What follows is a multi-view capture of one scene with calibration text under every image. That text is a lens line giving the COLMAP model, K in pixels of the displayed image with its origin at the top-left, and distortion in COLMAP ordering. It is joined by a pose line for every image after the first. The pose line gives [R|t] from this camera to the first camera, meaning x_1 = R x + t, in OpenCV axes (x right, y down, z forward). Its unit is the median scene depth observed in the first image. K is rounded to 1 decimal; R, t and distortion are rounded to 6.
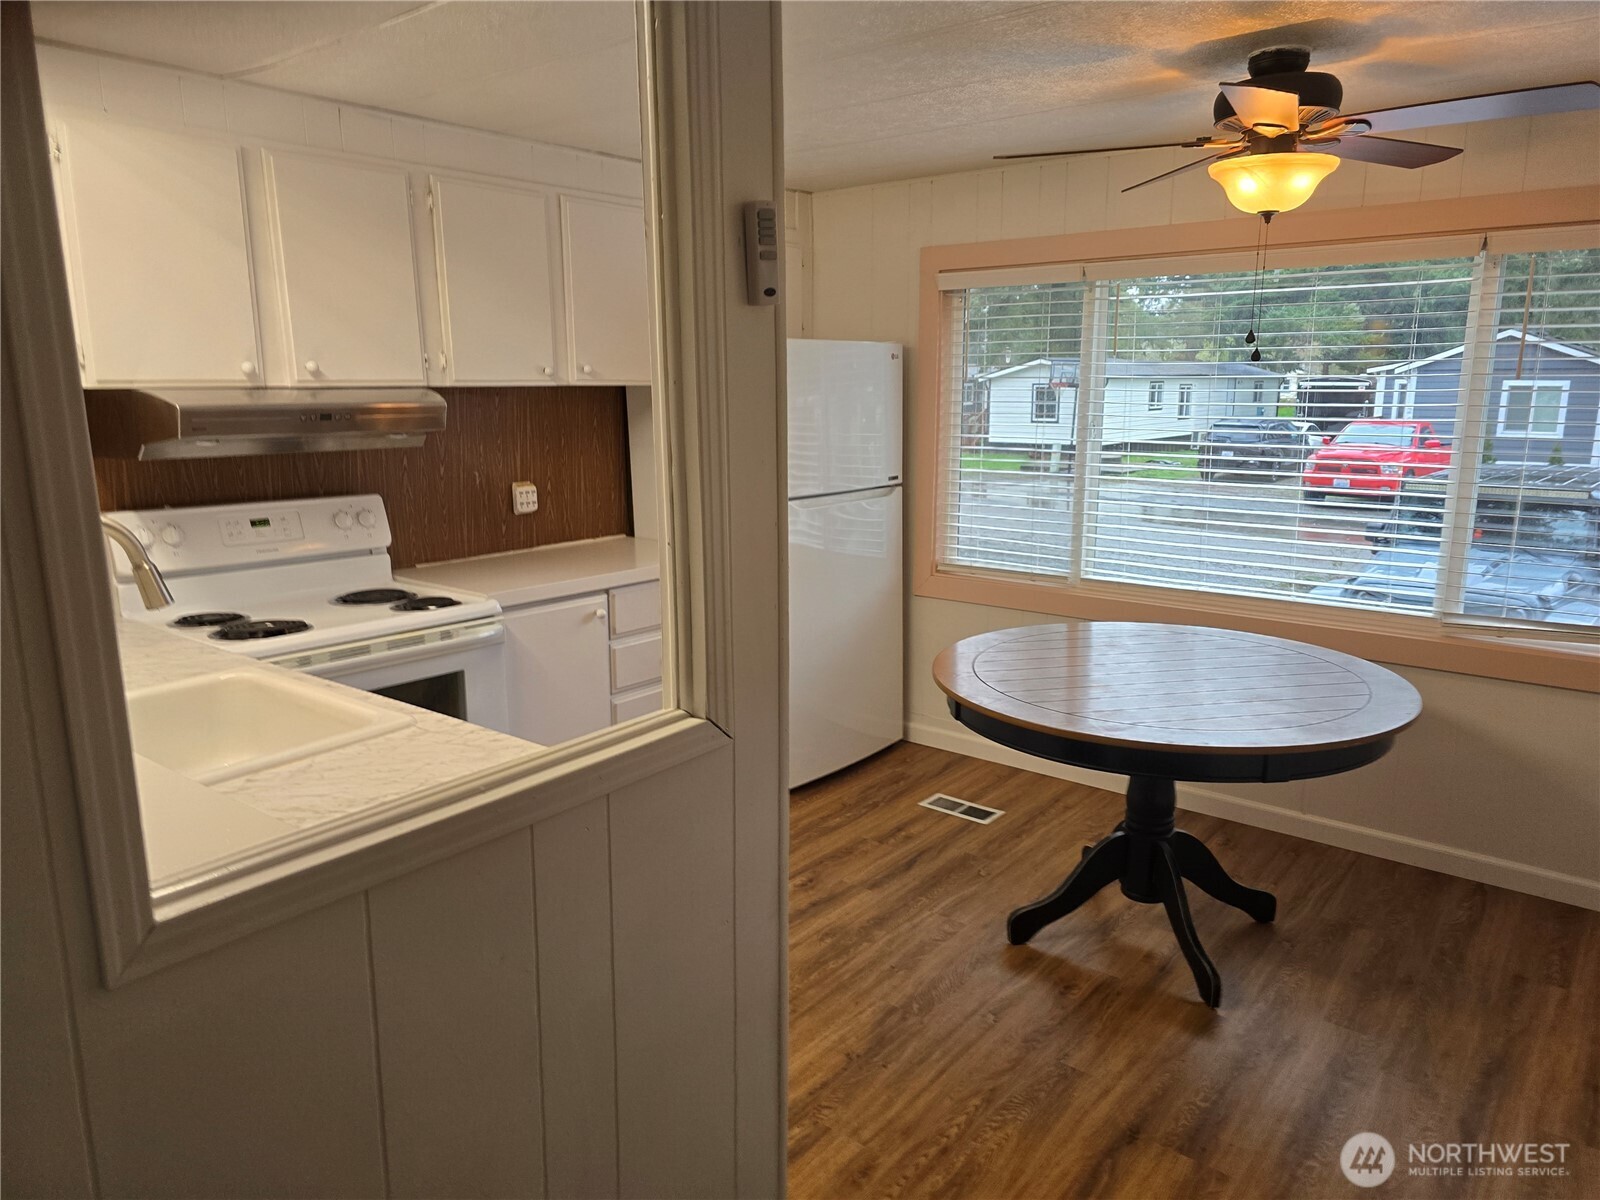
lens RADIAL K [[1077.7, 0, 813.0], [0, 1077.7, 595.0], [0, 0, 1]] dist [0.056942, -0.047264]
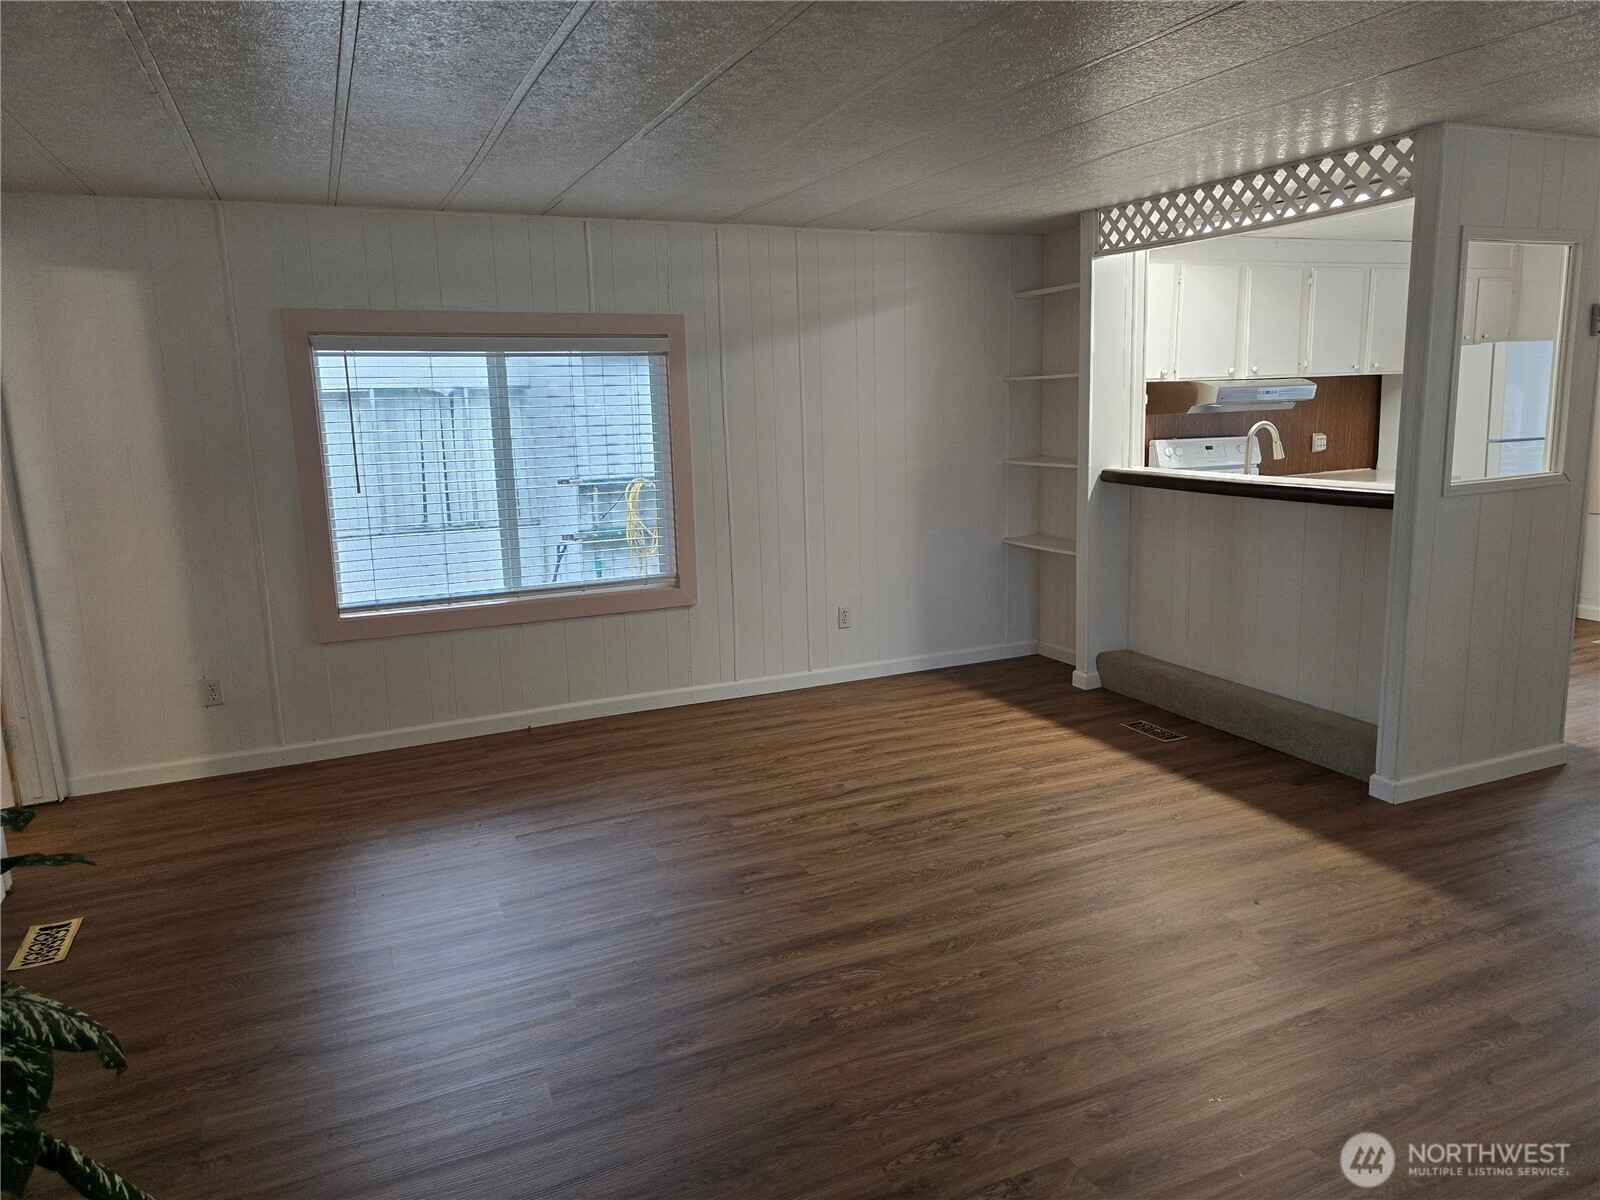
lens RADIAL K [[1077.7, 0, 795.4], [0, 1077.7, 593.5], [0, 0, 1]] dist [0.056942, -0.047264]
pose [[0.886476, 0.062055, -0.458596, -0.220338], [-0.066943, 0.997741, 0.005608, 0.219069], [0.457908, 0.025728, 0.888627, -1.022214]]
